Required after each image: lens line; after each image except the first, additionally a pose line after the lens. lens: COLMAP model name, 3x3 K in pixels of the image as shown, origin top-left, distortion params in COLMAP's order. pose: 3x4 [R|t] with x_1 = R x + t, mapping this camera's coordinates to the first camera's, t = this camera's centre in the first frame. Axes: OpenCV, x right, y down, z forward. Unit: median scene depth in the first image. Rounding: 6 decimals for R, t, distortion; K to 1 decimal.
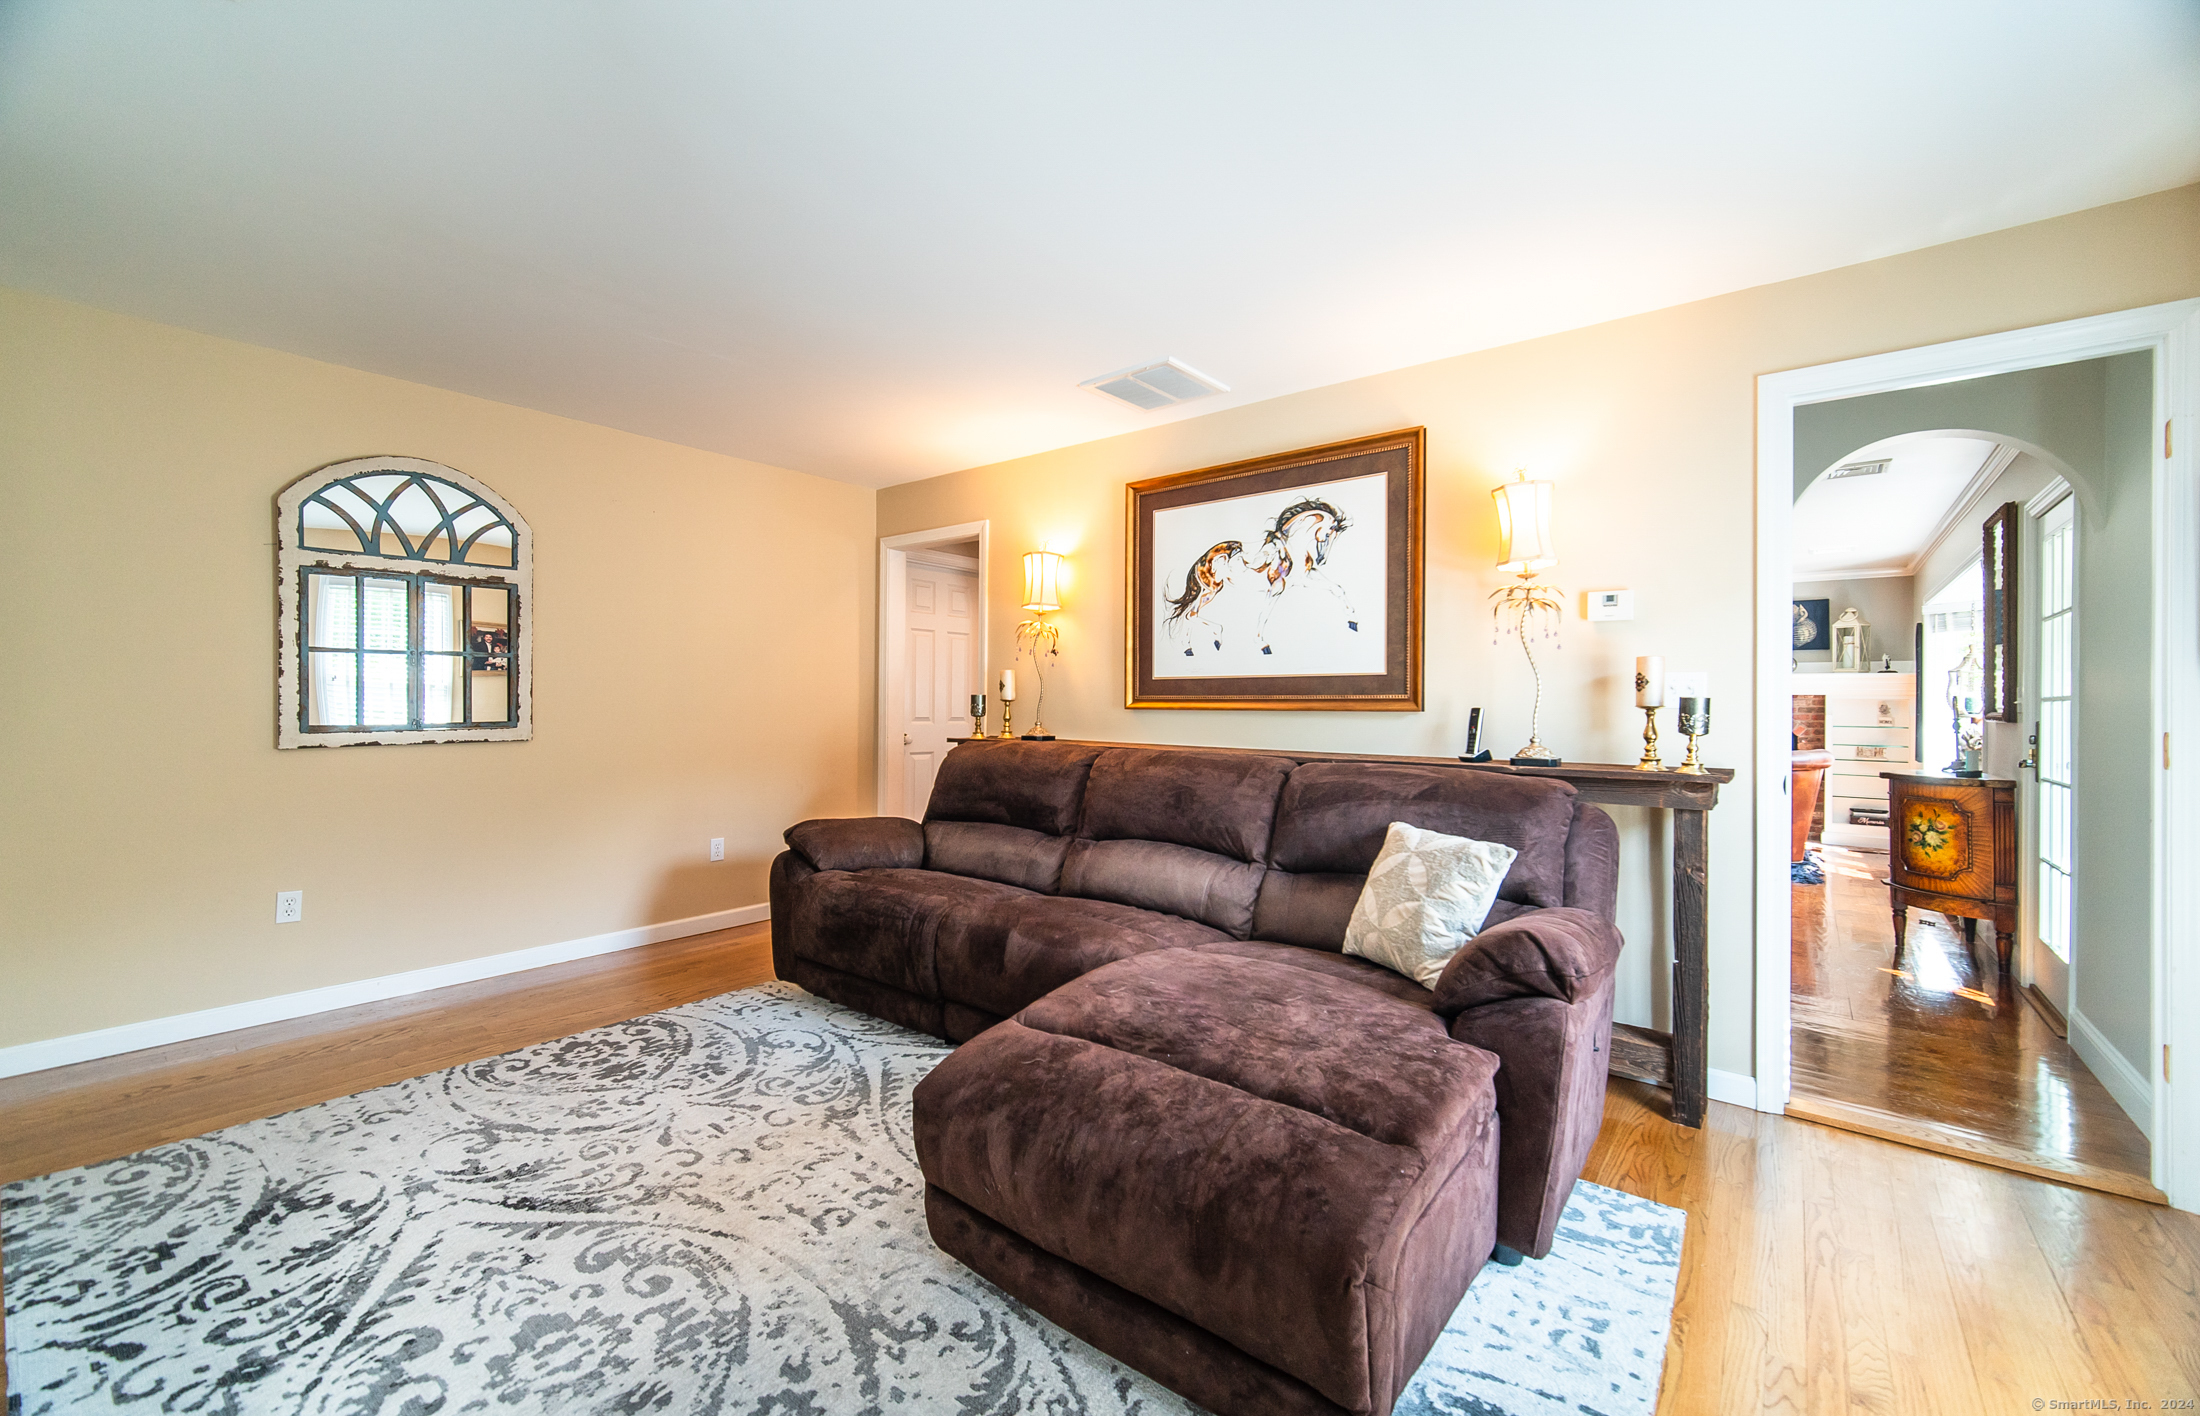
lens RADIAL K [[872.2, 0, 1094.4], [0, 872.2, 700.1], [0, 0, 1]] dist [-0.001671, -0.000466]
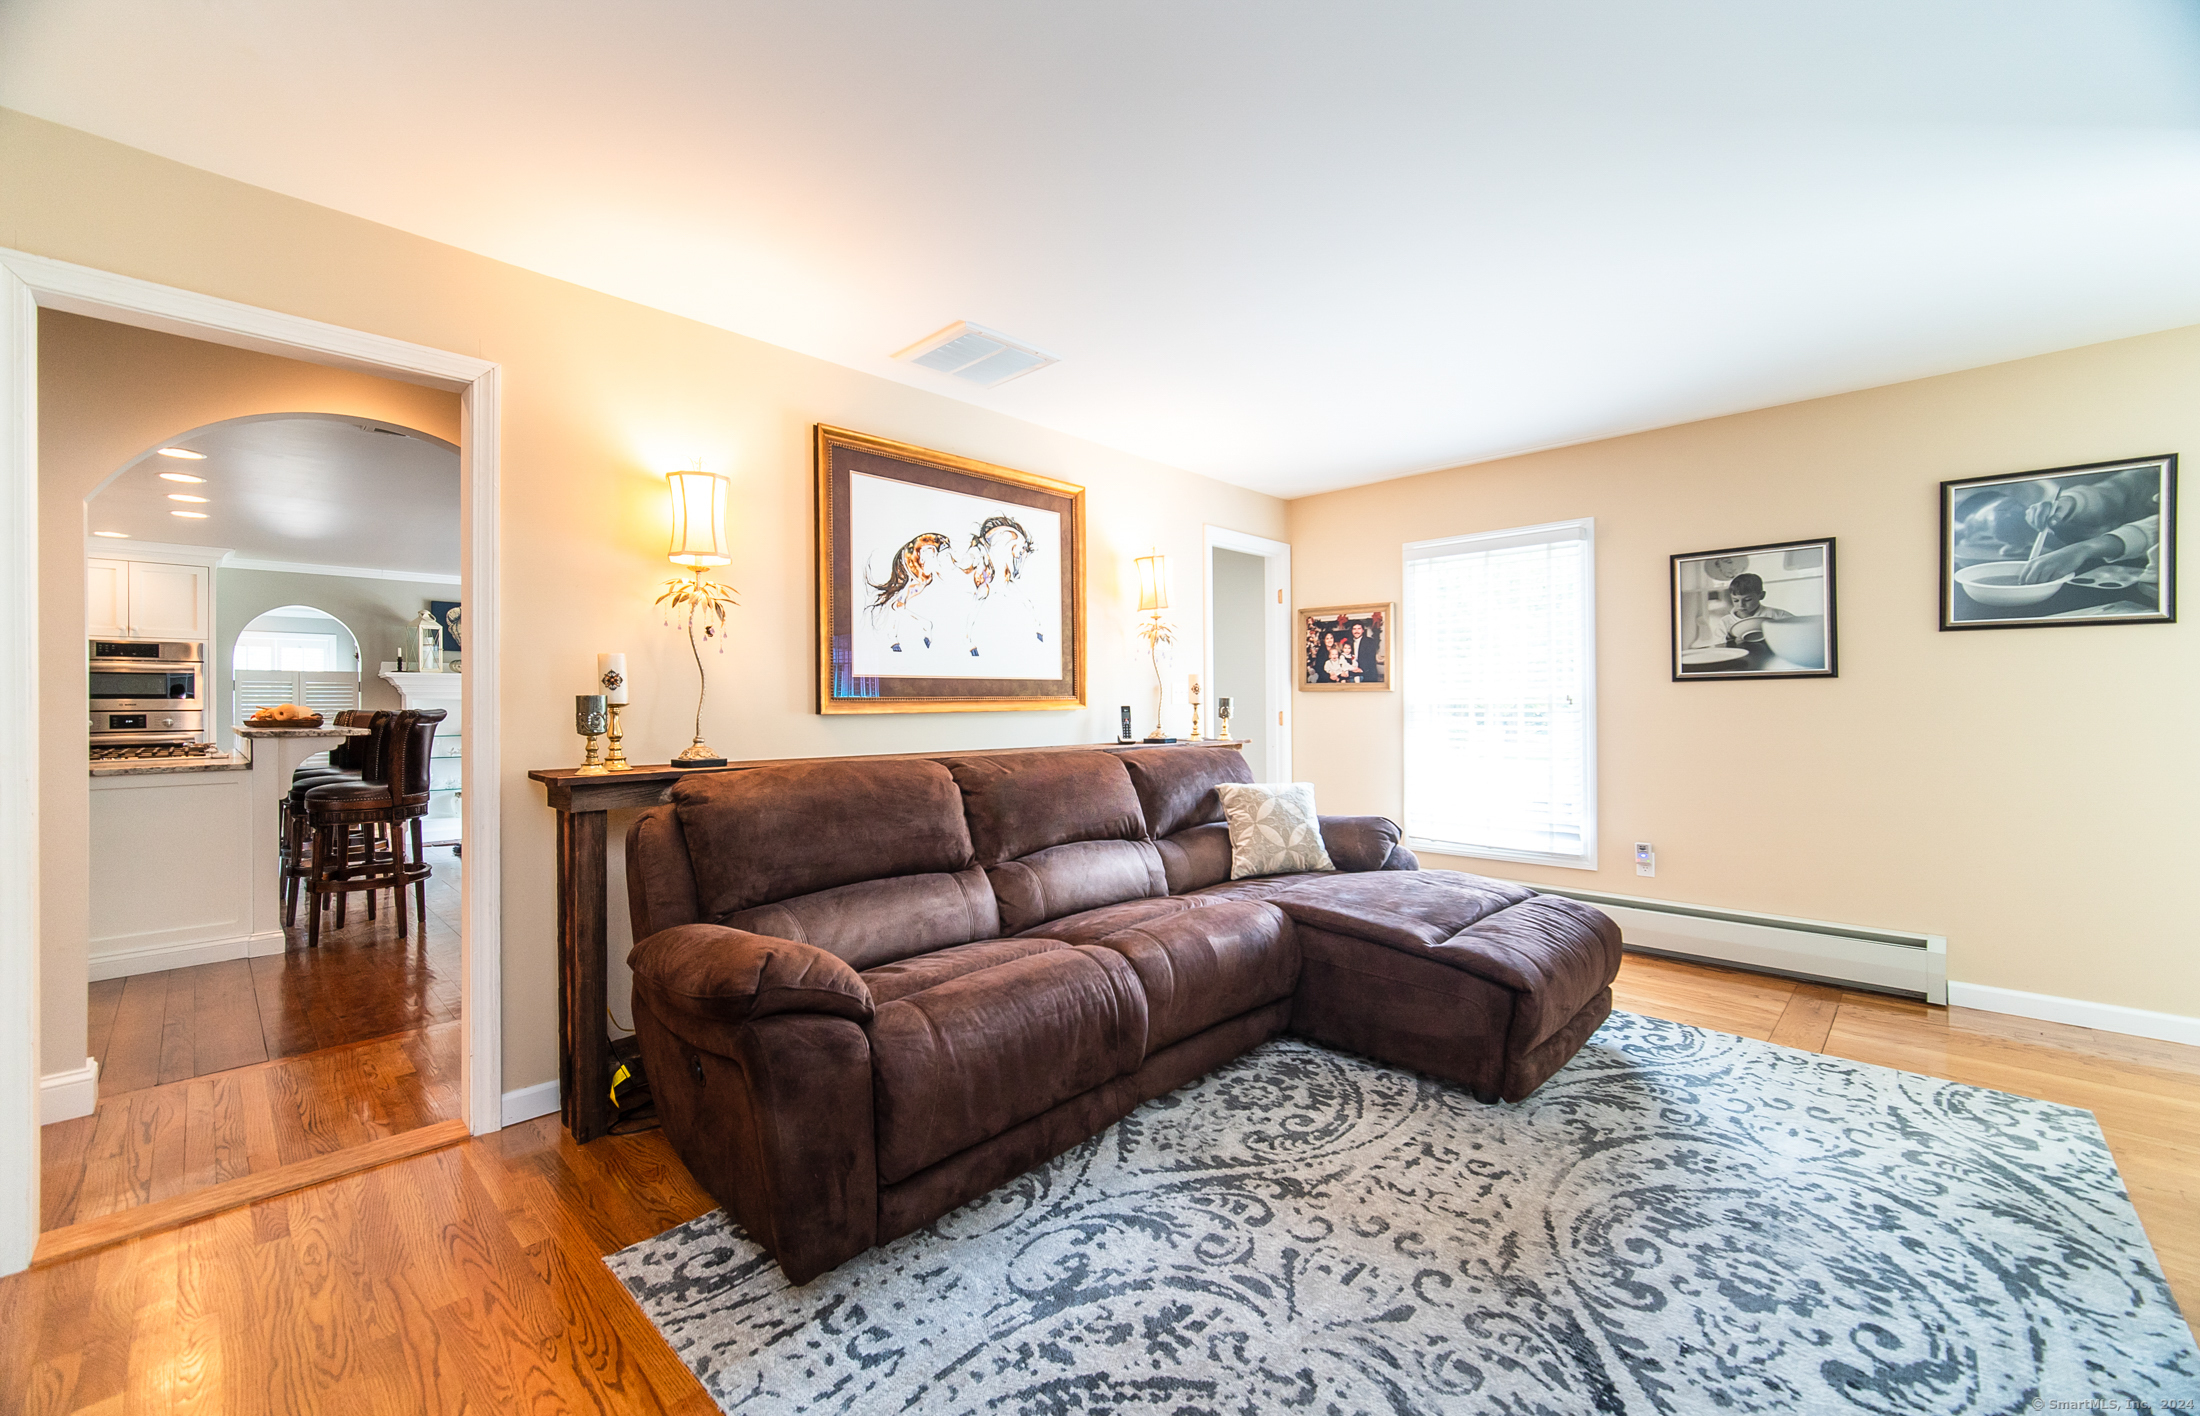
lens RADIAL K [[872.2, 0, 1094.7], [0, 872.2, 705.0], [0, 0, 1]] dist [-0.001671, -0.000466]
pose [[0.092692, -0.007132, 0.995669, -1.081773], [0.005556, 0.999962, 0.006645, -0.002592], [-0.995679, 0.004916, 0.092728, 1.041459]]
